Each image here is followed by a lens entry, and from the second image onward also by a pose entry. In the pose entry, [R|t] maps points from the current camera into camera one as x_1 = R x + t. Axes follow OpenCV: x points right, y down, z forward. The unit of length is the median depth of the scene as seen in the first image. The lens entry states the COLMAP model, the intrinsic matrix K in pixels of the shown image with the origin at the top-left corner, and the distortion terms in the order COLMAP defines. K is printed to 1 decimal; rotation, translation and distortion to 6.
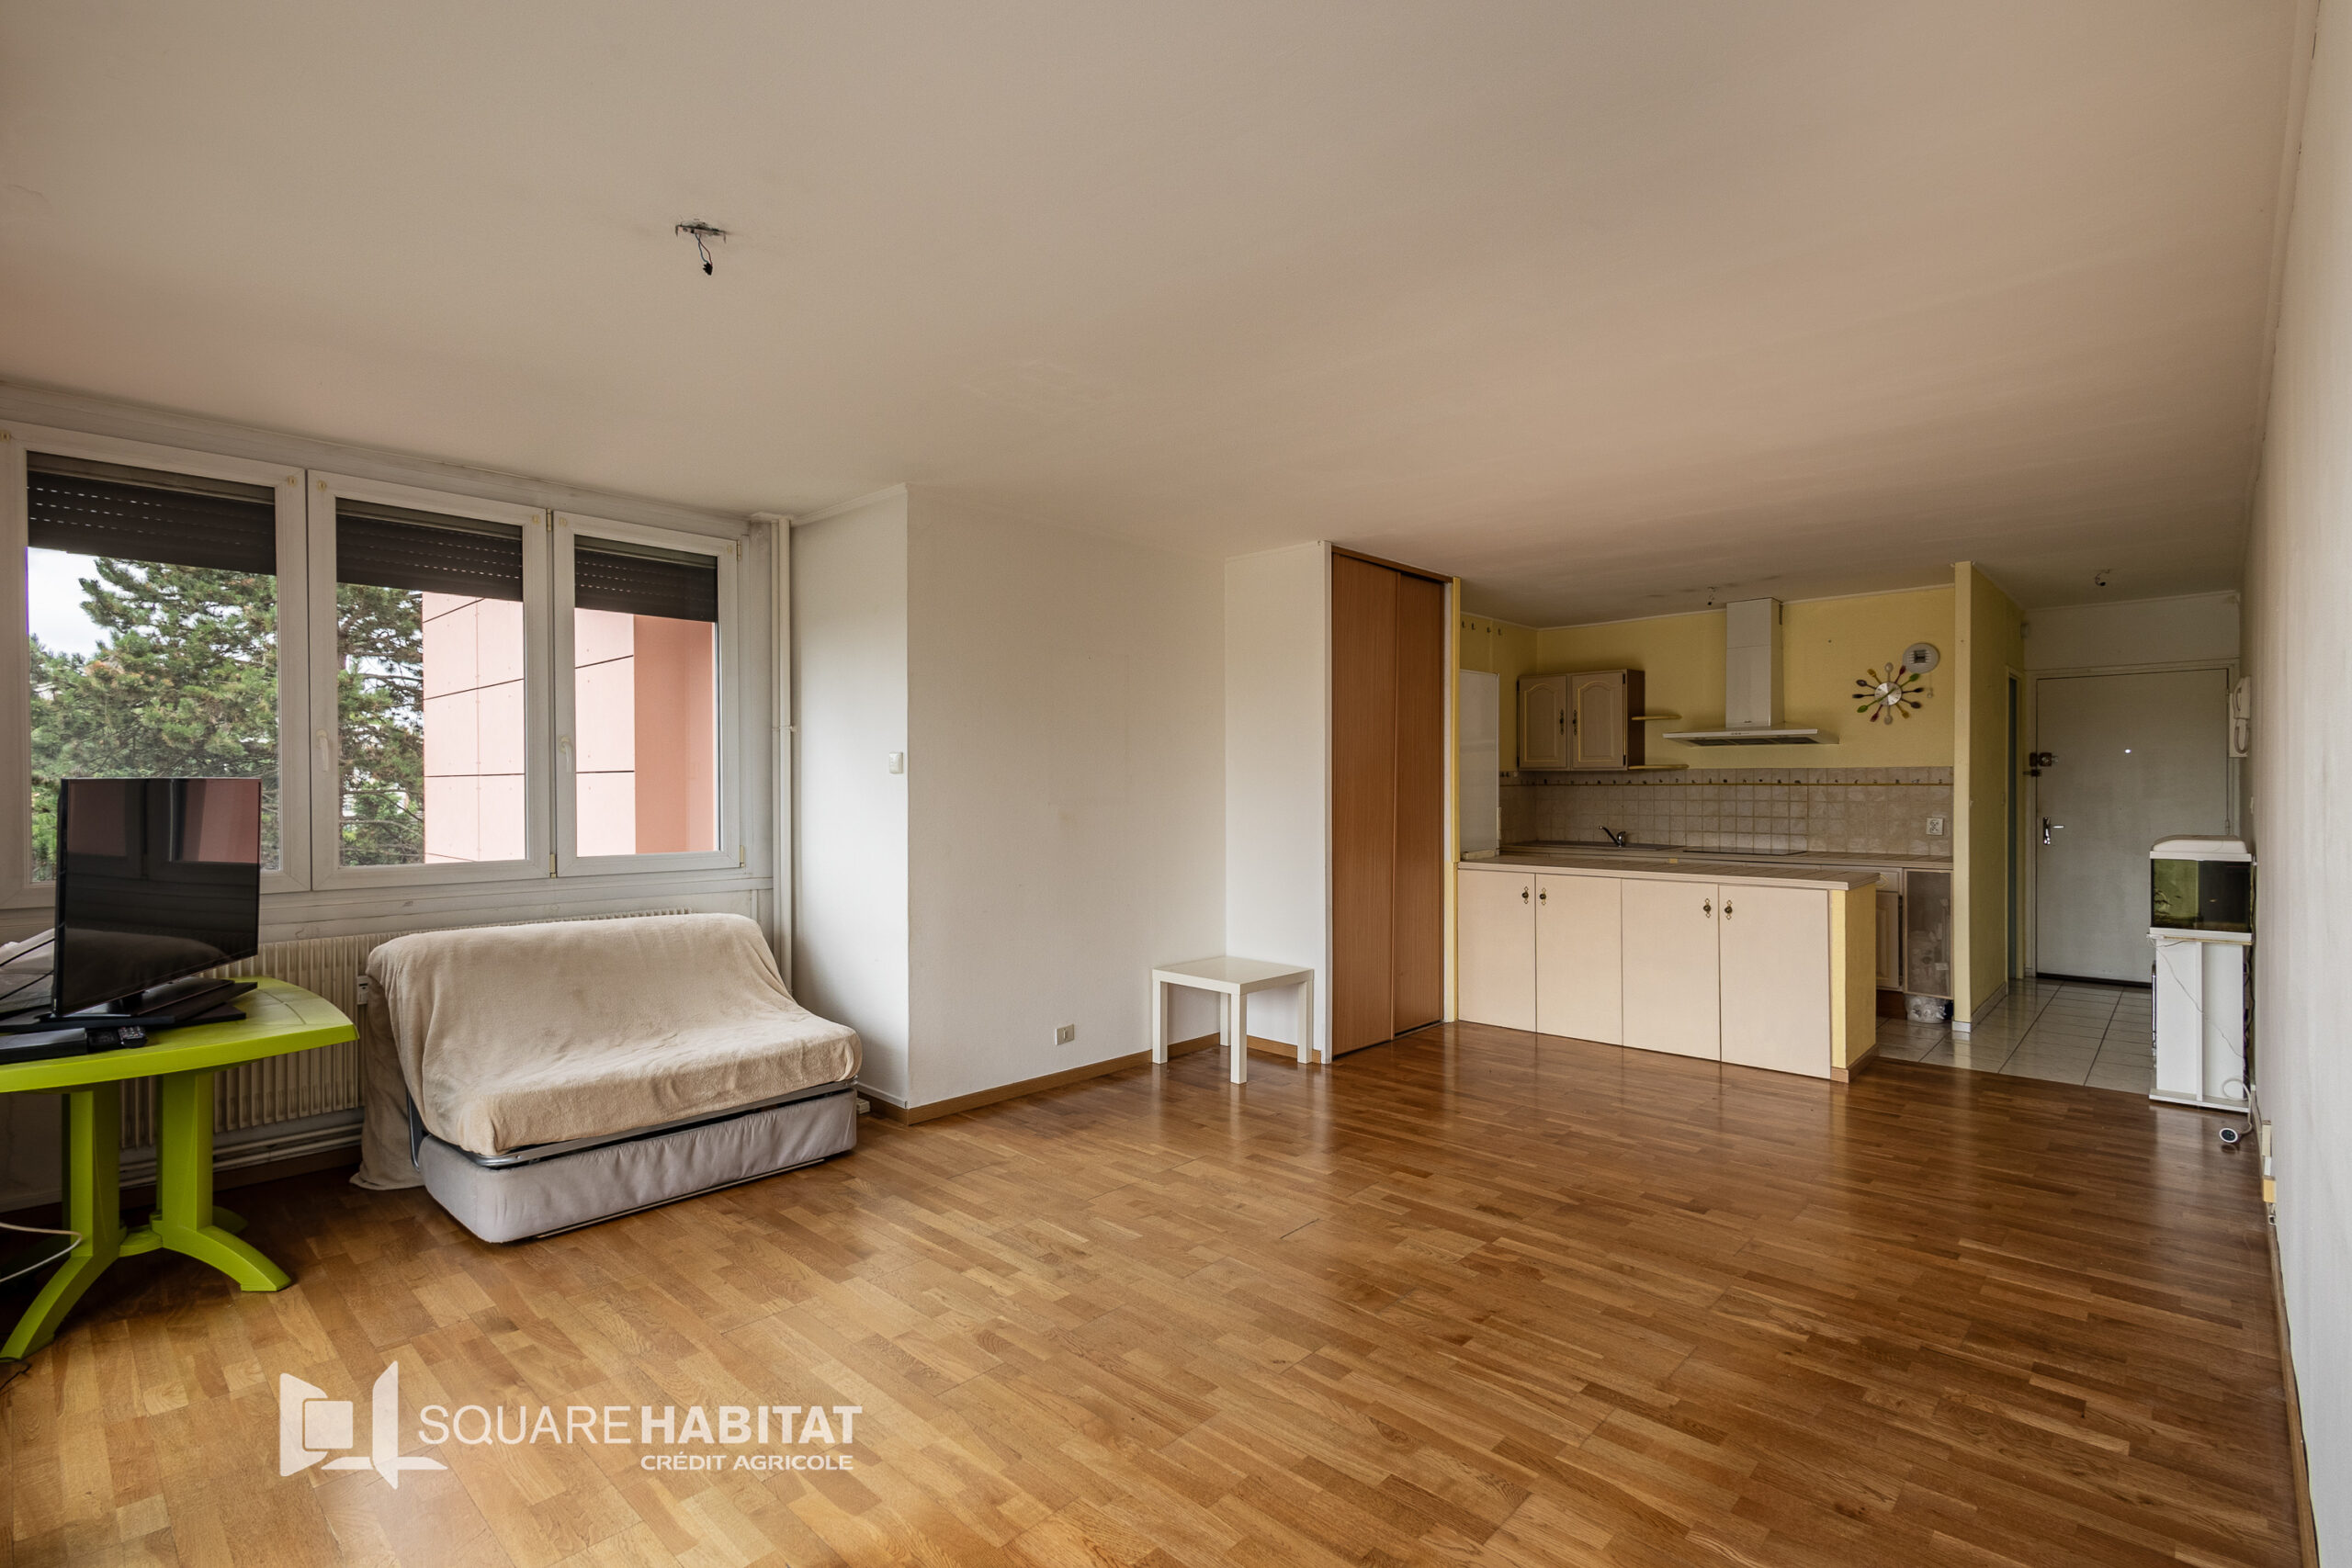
lens RADIAL K [[1099.5, 0, 1172.8], [0, 1099.5, 784.8], [0, 0, 1]] dist [0.014167, -0.000080]
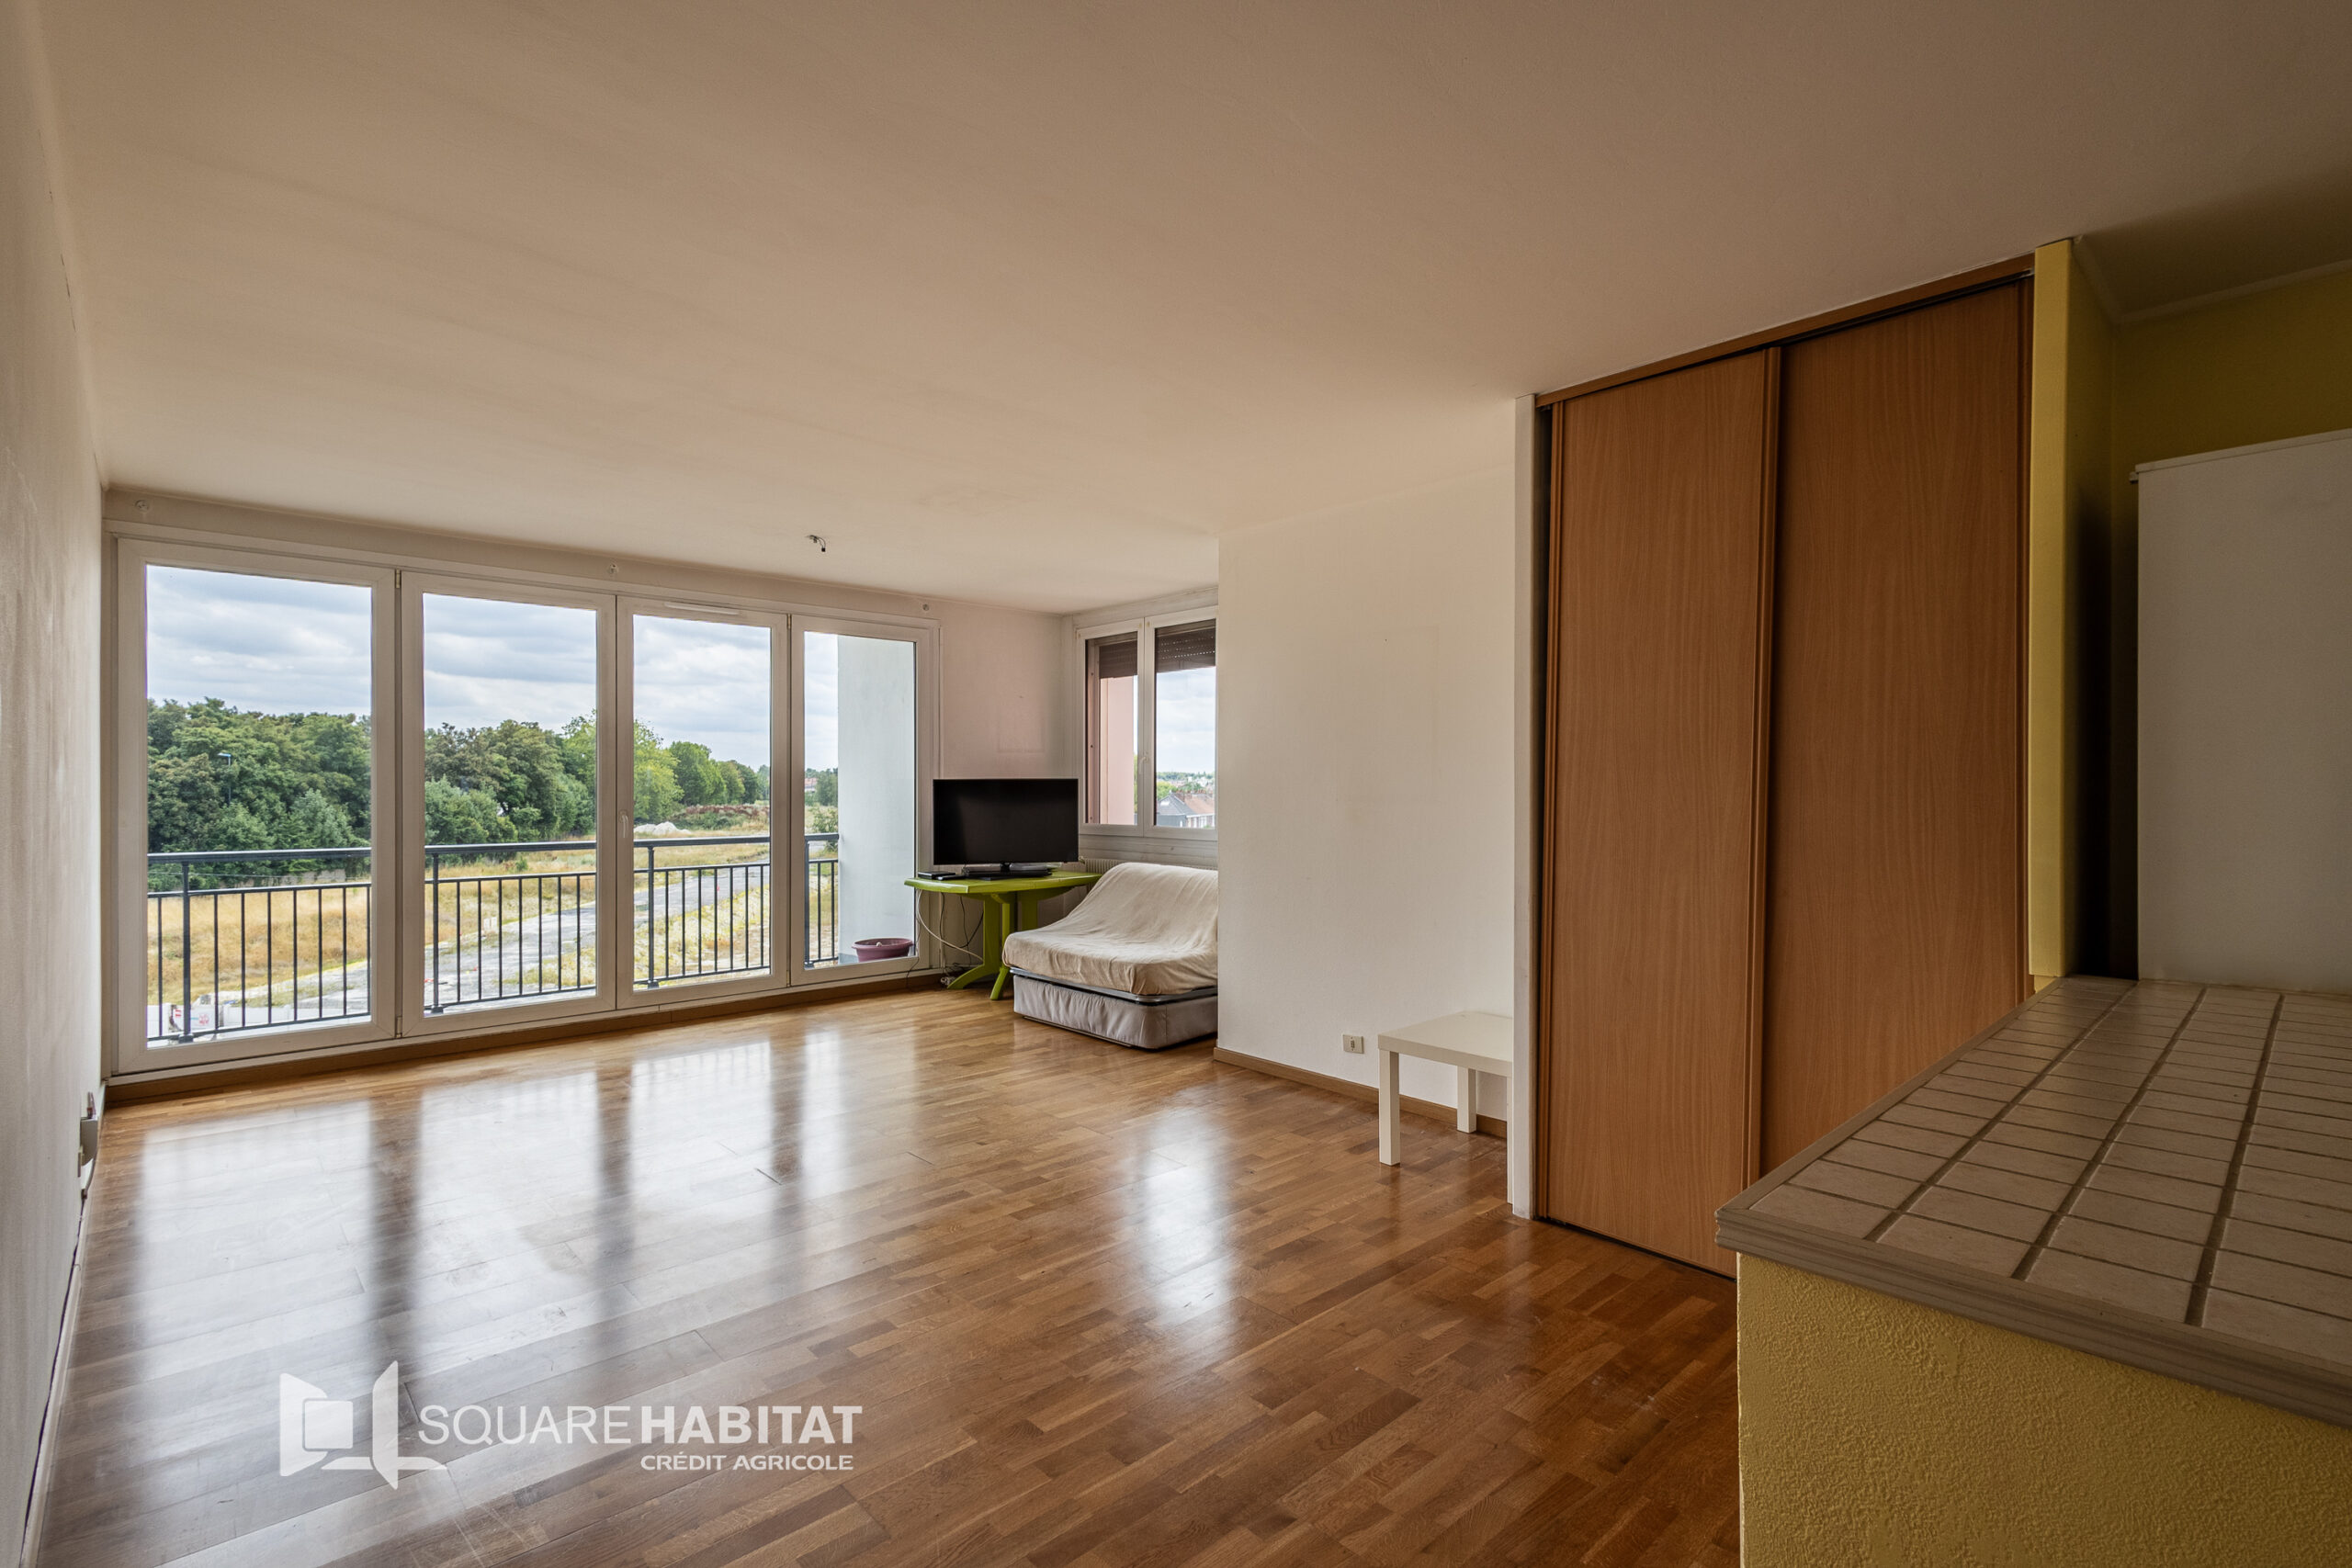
lens RADIAL K [[1077.7, 0, 1176.0], [0, 1077.7, 784.0], [0, 0, 1]] dist [0.013393, -0.000022]
pose [[-0.052834, 0.004417, -0.998594, 0.876986], [0.004638, 0.999981, 0.004178, -0.002756], [0.998593, -0.004410, -0.052854, 0.935786]]
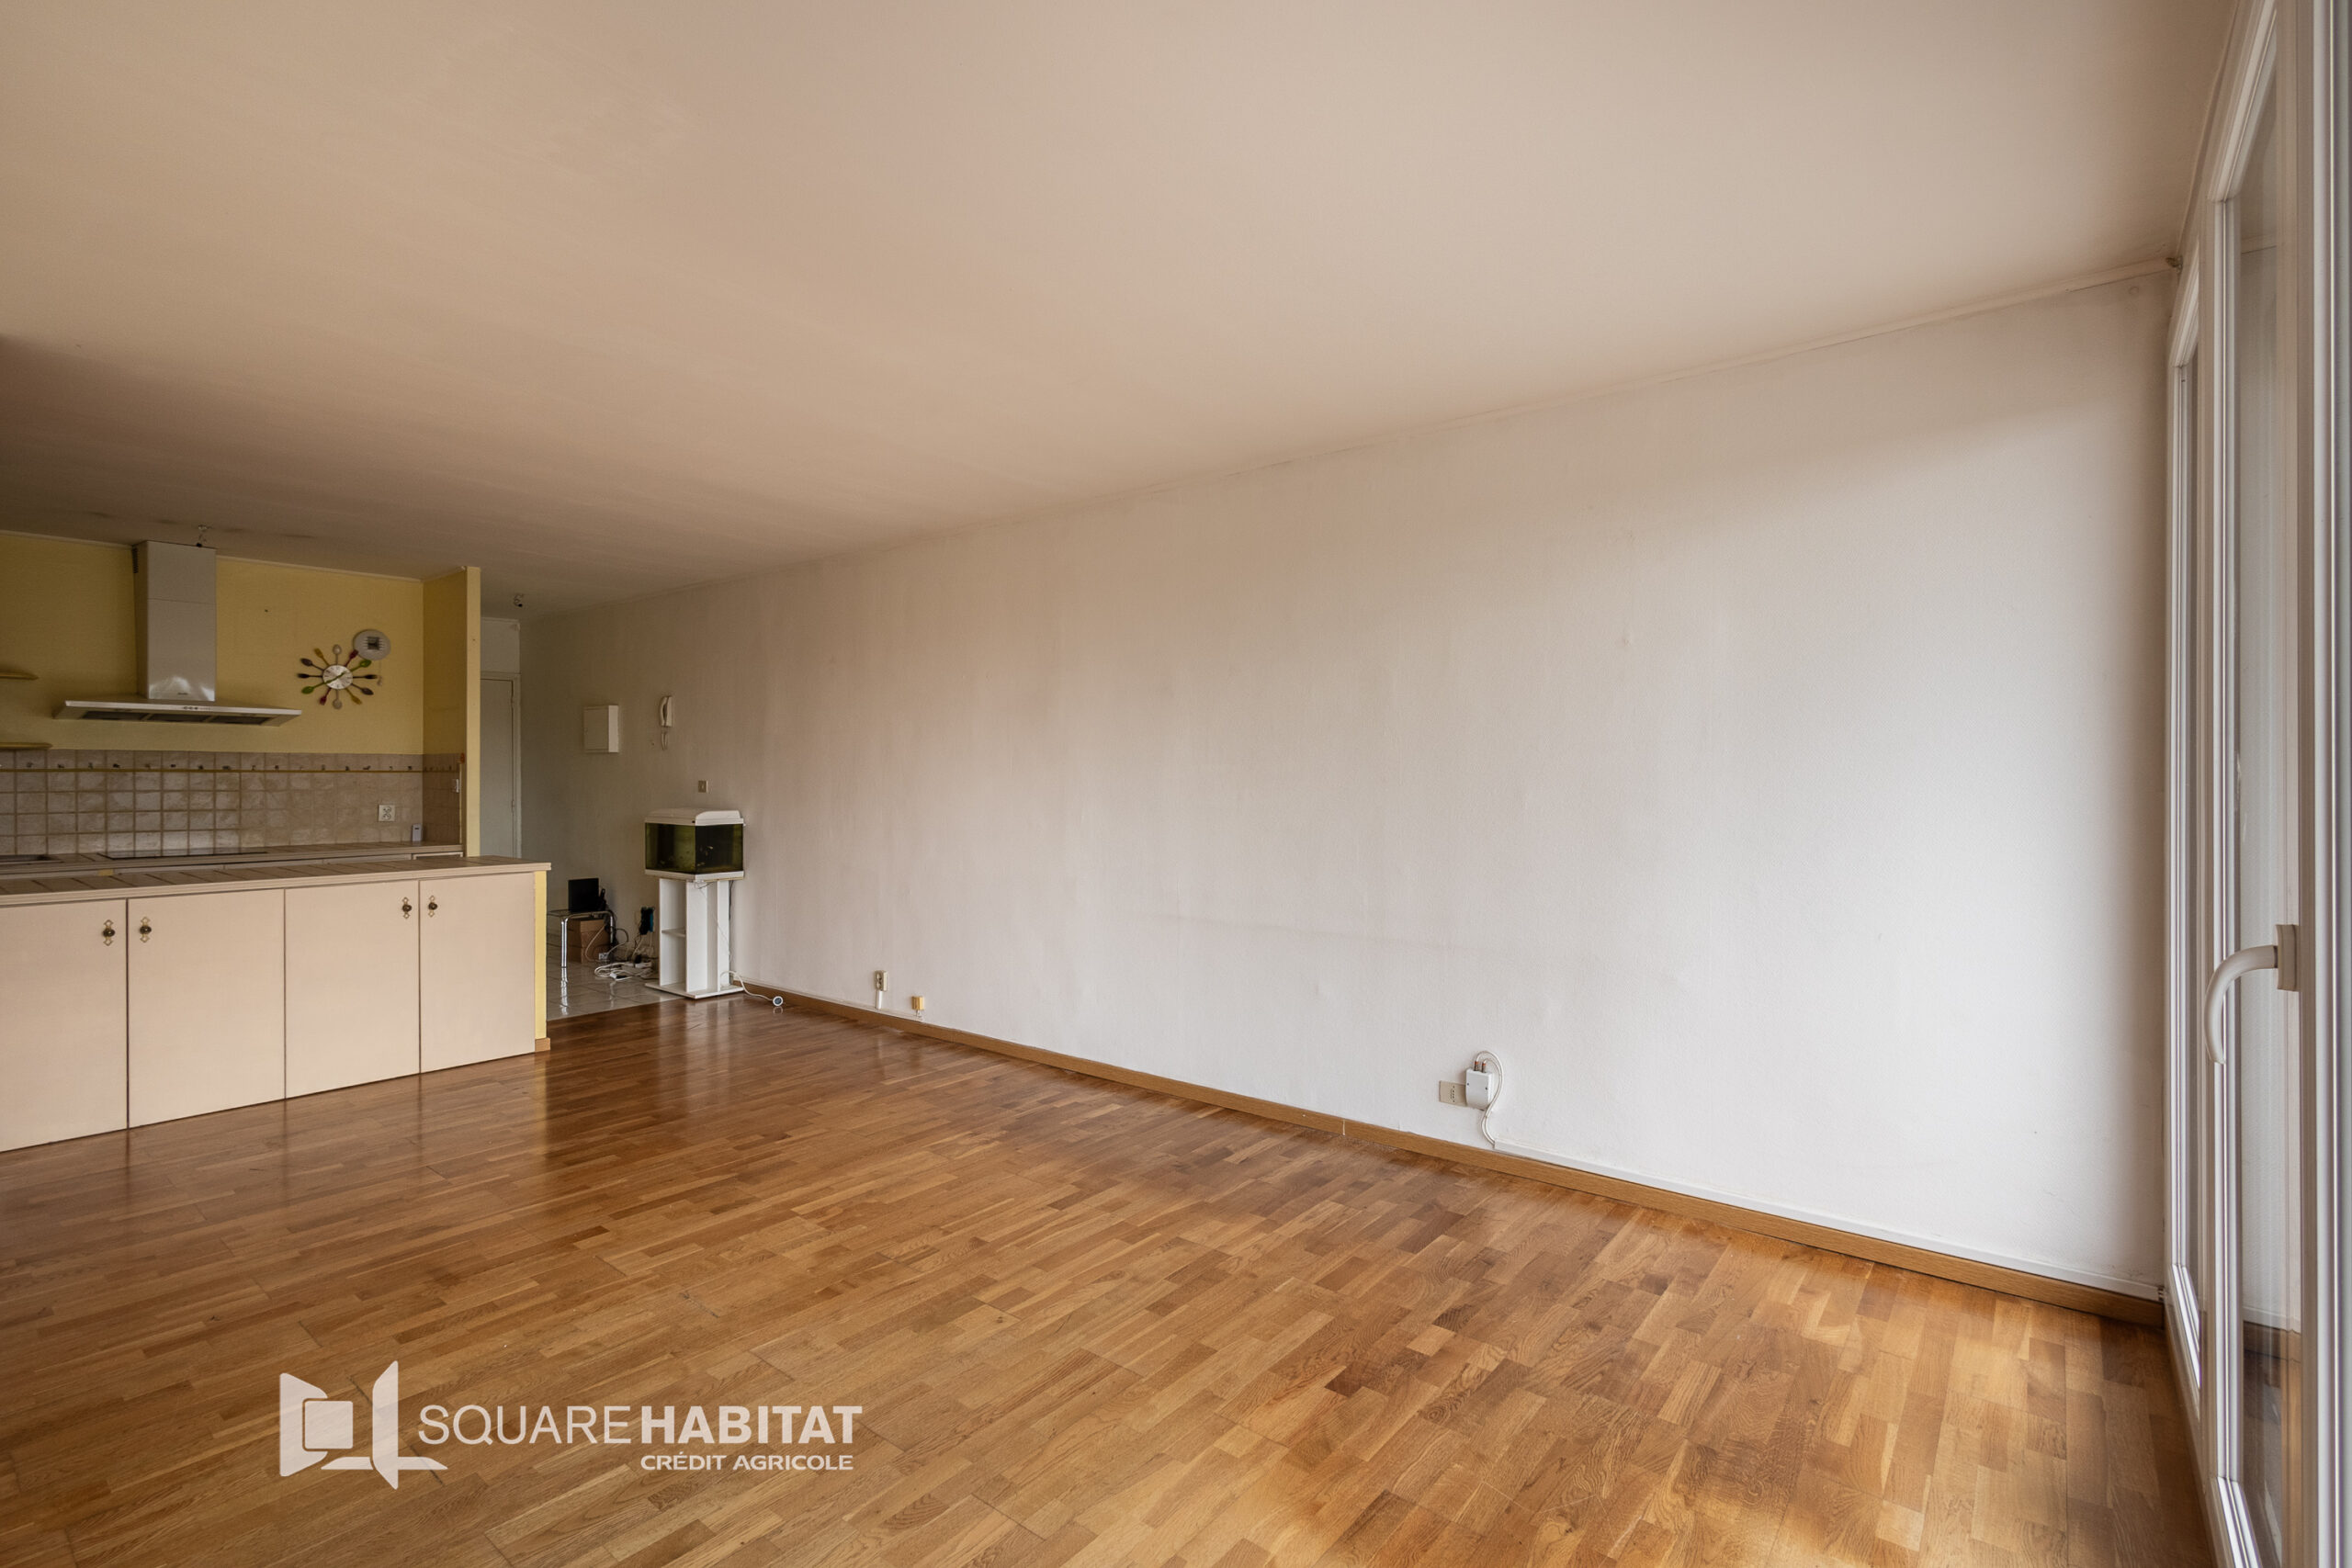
lens RADIAL K [[1099.5, 0, 1172.8], [0, 1099.5, 784.8], [0, 0, 1]] dist [0.014167, -0.000080]
pose [[-0.091070, -0.008621, 0.995807, -0.523615], [-0.003069, 0.999960, 0.008376, 0.001417], [-0.995840, -0.002293, -0.091093, 0.507357]]
